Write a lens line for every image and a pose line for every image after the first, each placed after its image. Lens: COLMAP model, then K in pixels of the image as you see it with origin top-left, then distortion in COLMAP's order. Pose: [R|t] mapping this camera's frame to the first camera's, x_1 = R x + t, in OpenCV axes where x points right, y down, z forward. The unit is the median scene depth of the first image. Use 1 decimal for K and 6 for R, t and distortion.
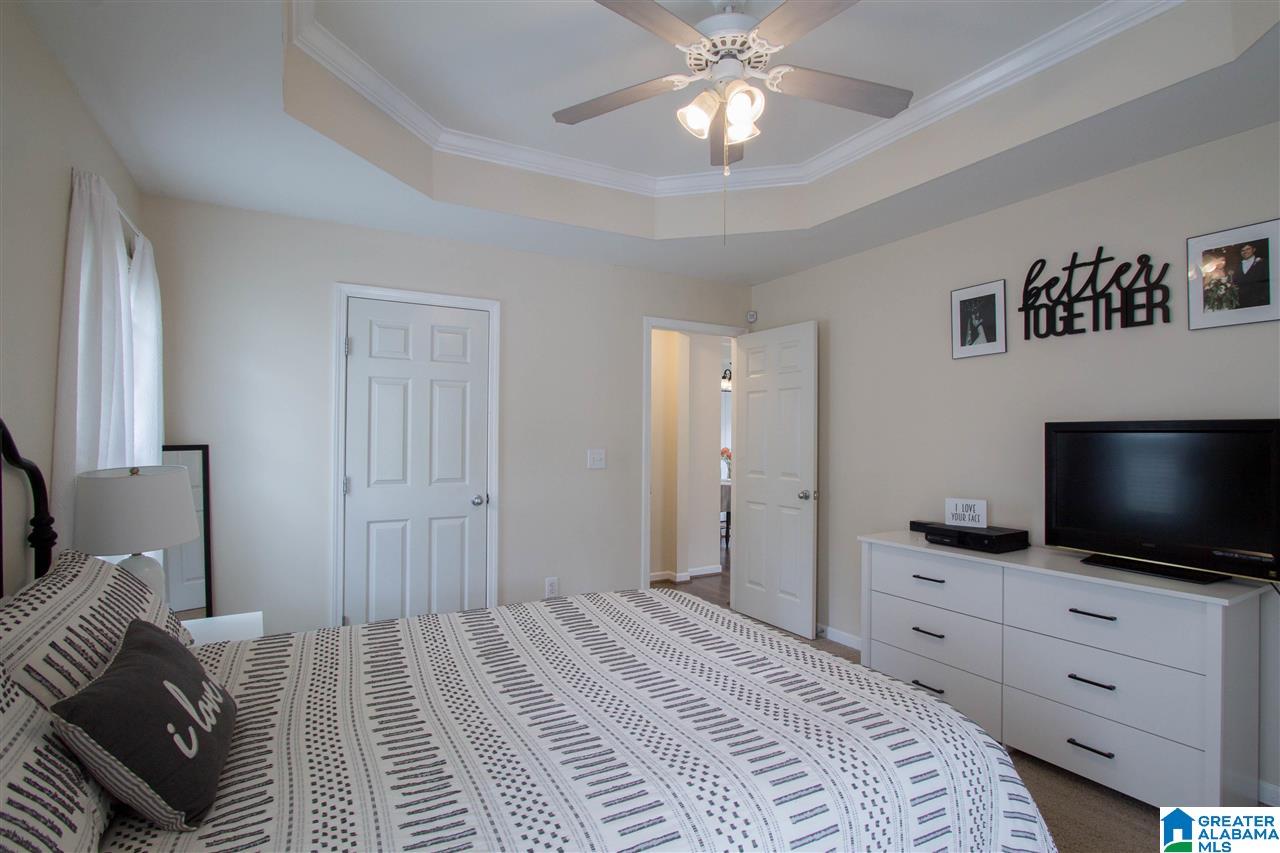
lens RADIAL K [[625.6, 0, 640.0], [0, 625.6, 426.5], [0, 0, 1]] dist [-0.022287, 0.005149]
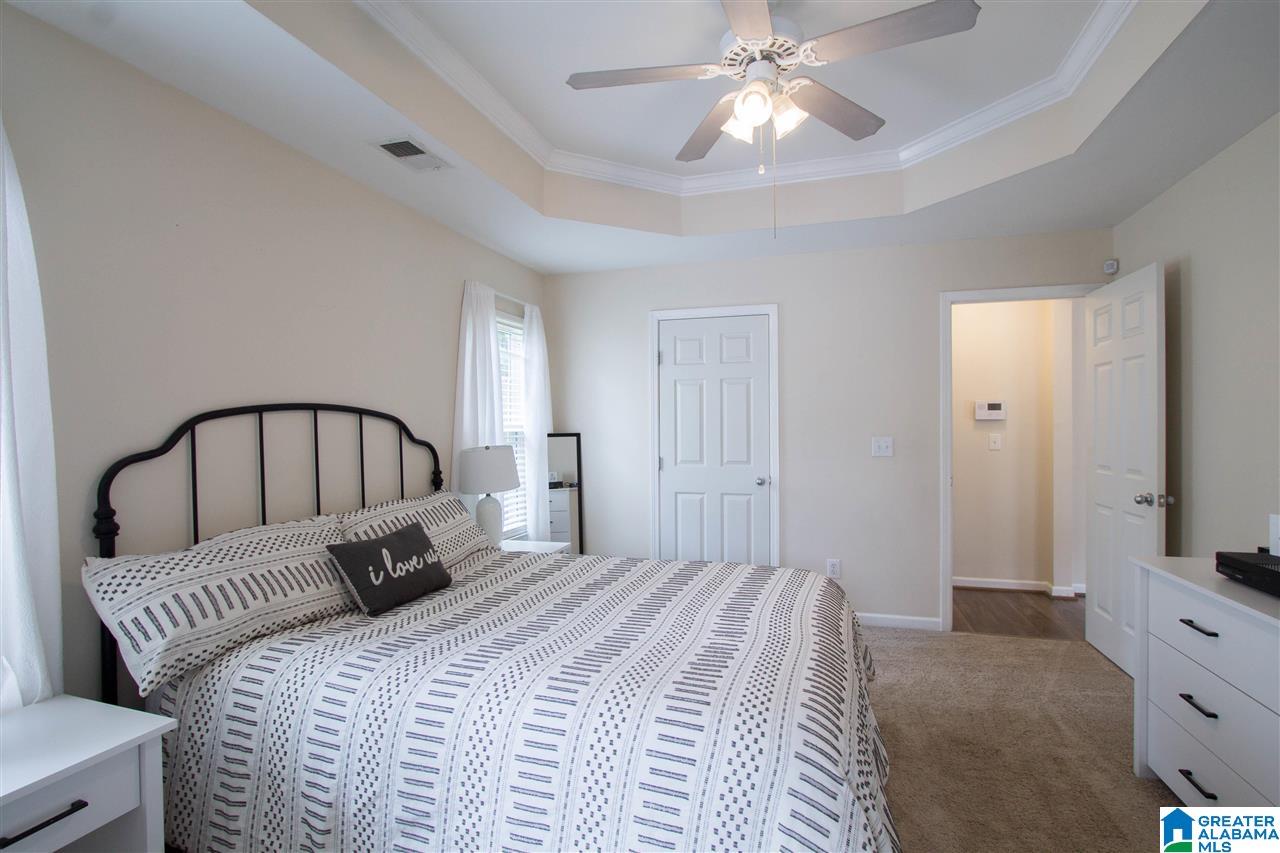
lens RADIAL K [[605.2, 0, 645.2], [0, 605.2, 427.3], [0, 0, 1]] dist [-0.023586, 0.000584]
pose [[0.684532, -0.007955, -0.728939, 0.545899], [0.022346, 0.999700, 0.010075, 0.004840], [0.728640, -0.023186, 0.684504, 0.118526]]
